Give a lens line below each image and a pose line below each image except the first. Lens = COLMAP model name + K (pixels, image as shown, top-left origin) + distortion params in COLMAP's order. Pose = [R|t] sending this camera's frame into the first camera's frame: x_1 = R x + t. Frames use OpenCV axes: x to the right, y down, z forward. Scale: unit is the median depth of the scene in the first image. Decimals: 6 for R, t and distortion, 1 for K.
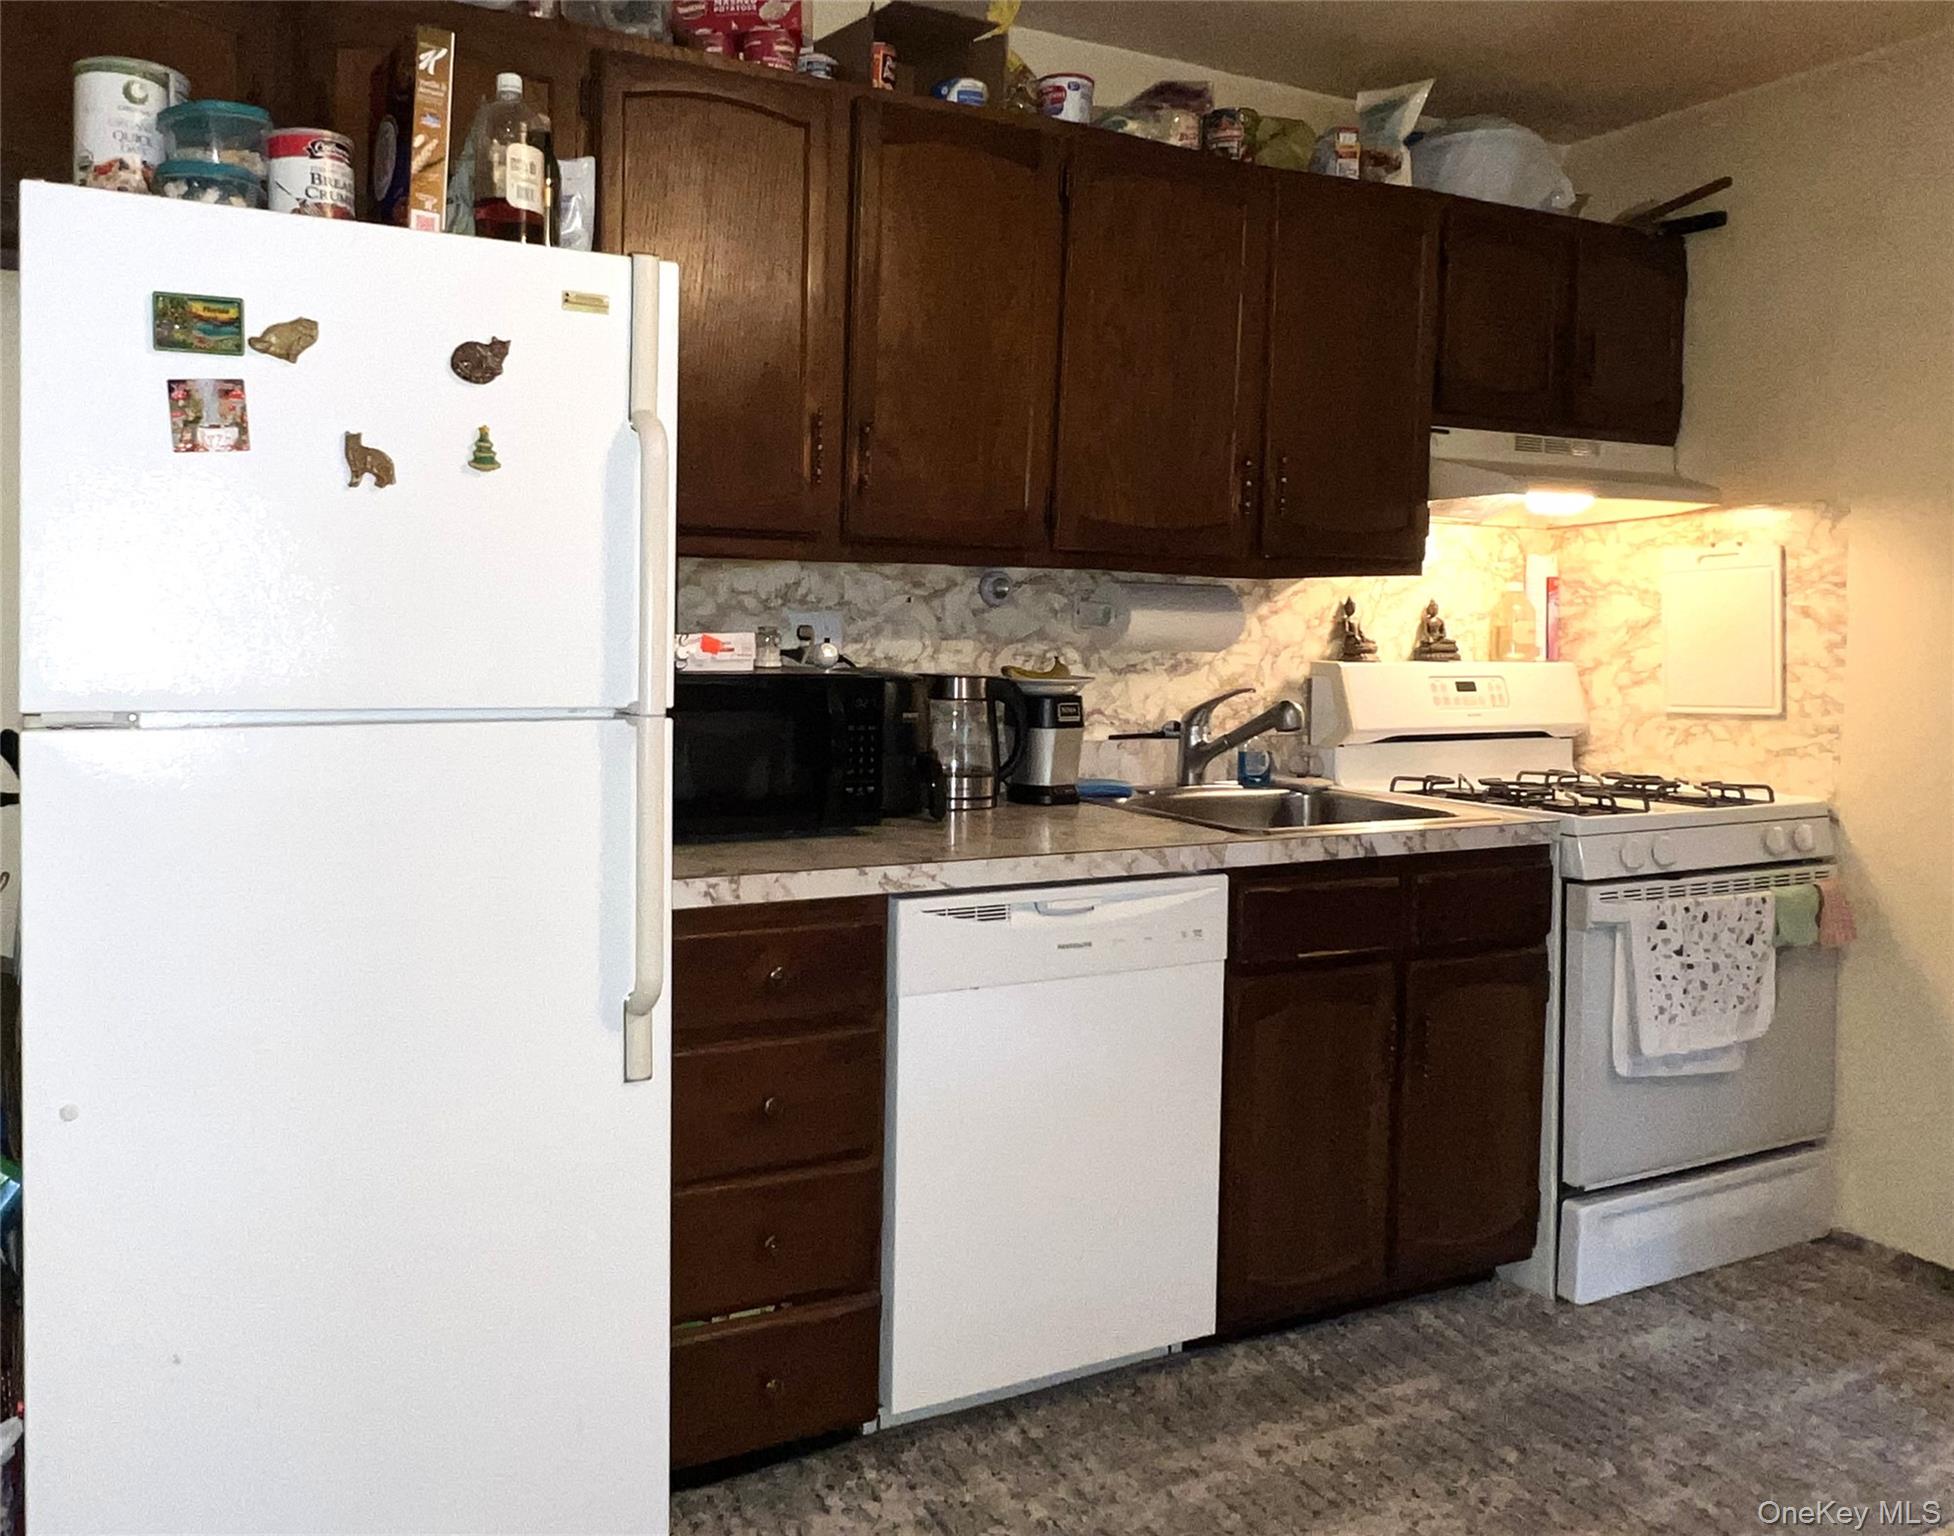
lens RADIAL K [[1243.8, 0, 975.0], [0, 1243.8, 690.6], [0, 0, 1]] dist [0.003626, 0.001675]
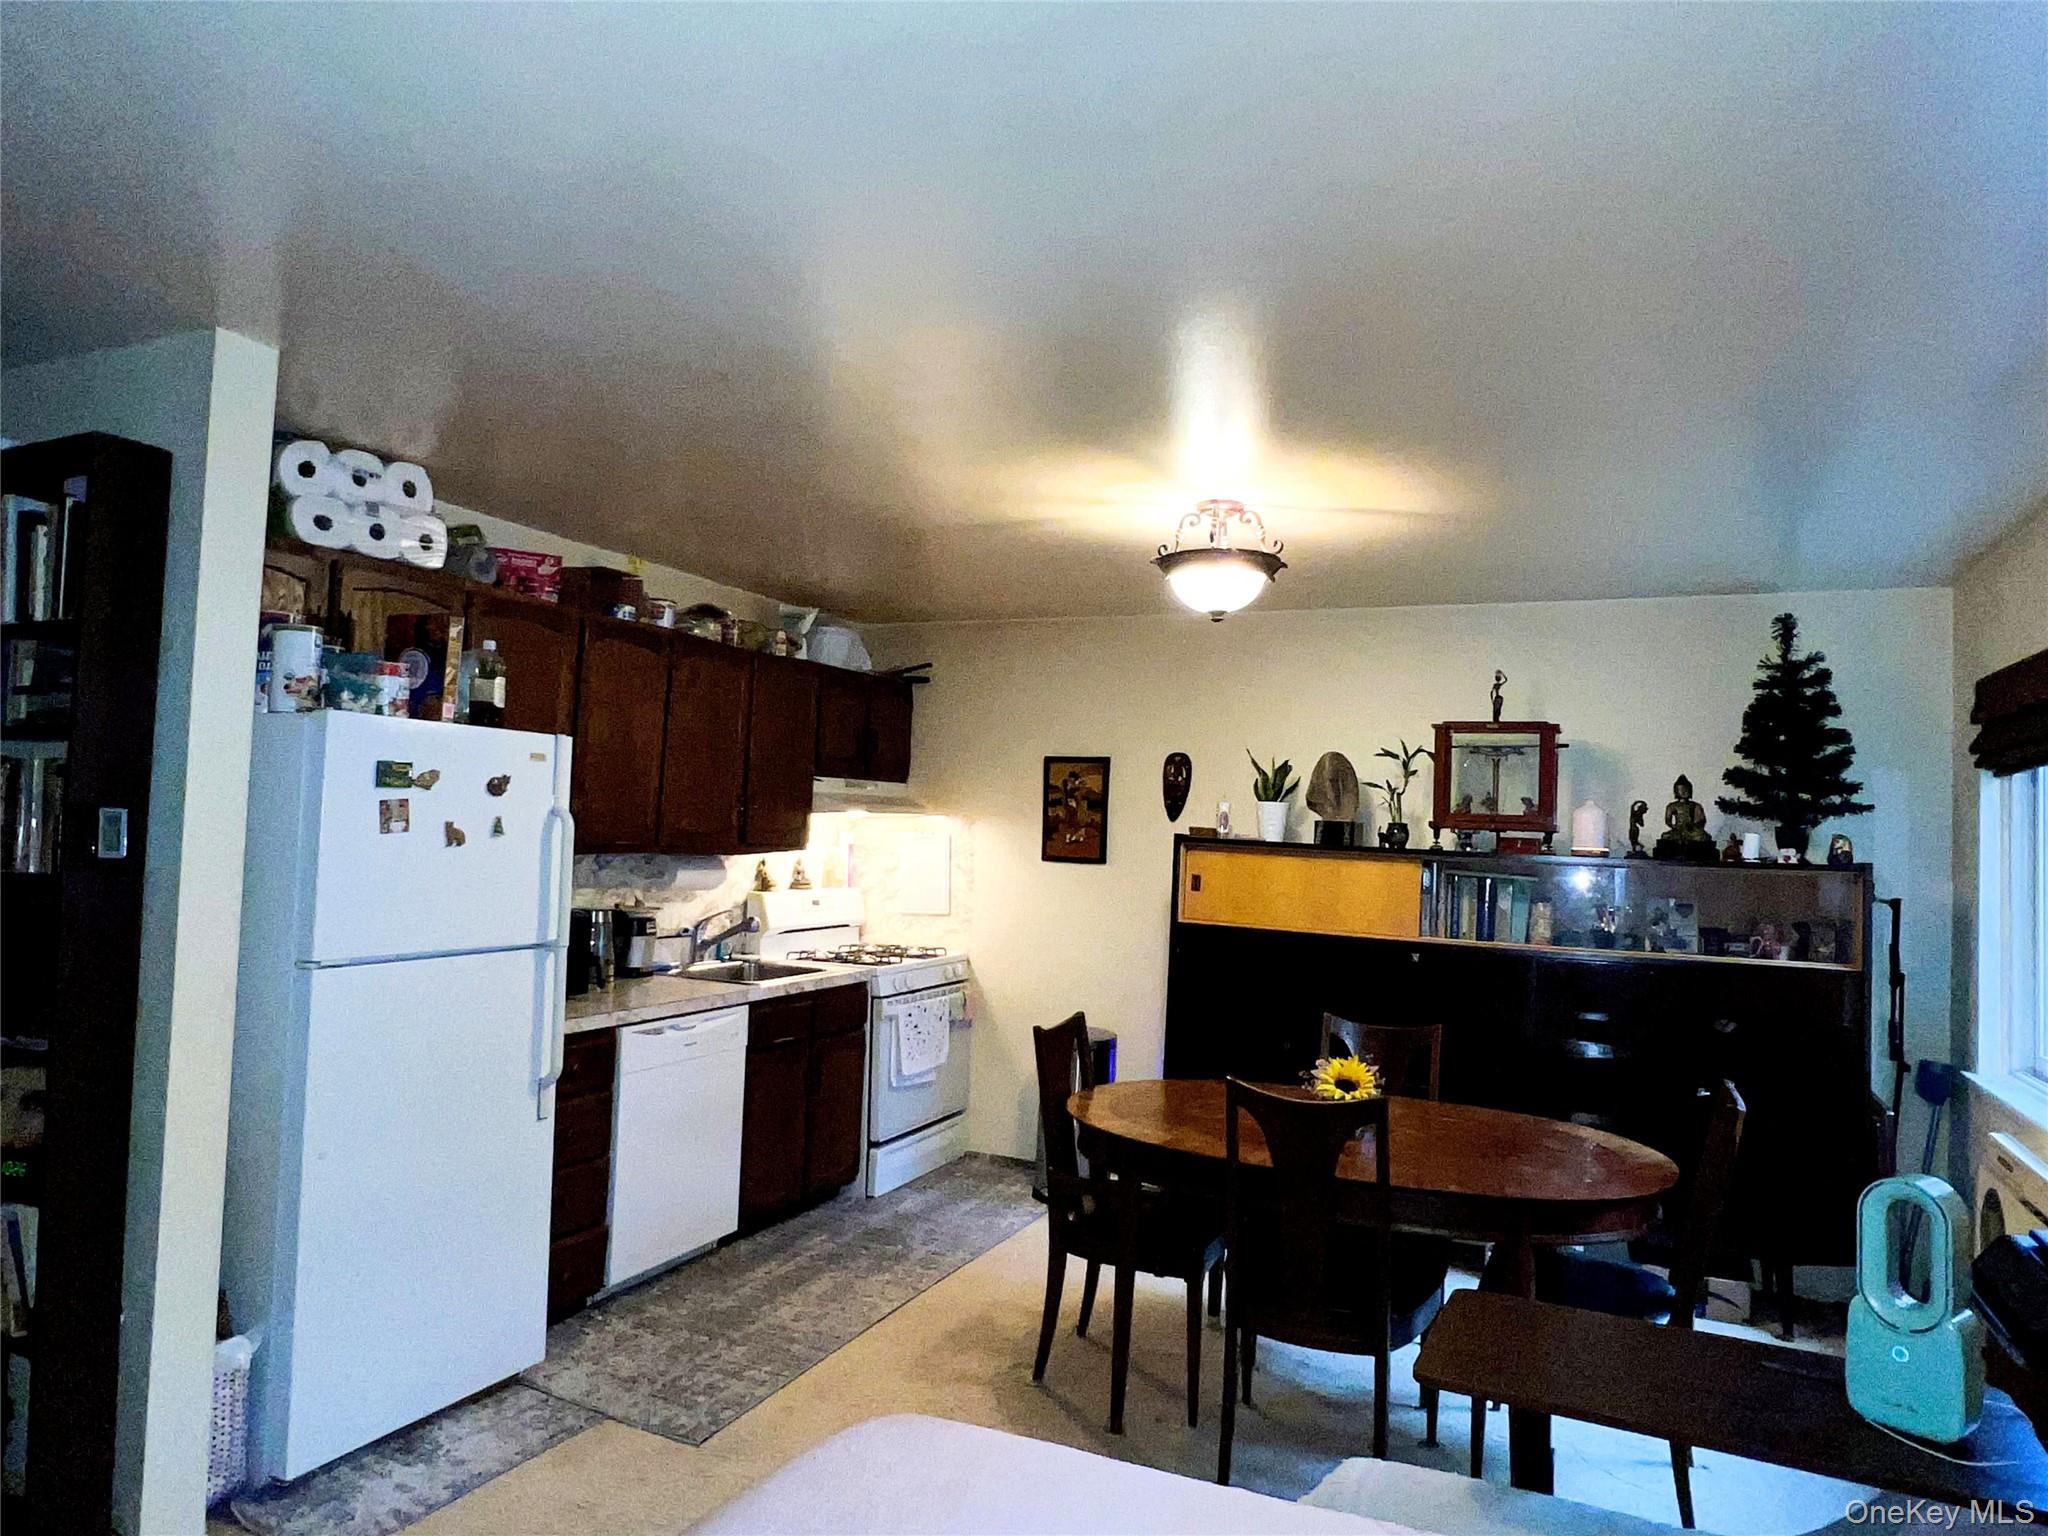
lens RADIAL K [[1226.7, 0, 1024.0], [0, 1226.7, 768.0], [0, 0, 1]] dist [0.001938, 0.000587]
pose [[0.766443, 0.045510, 0.640699, -0.690943], [-0.003681, 0.997782, -0.066471, -0.101719], [-0.642302, 0.048588, 0.764910, -0.795610]]
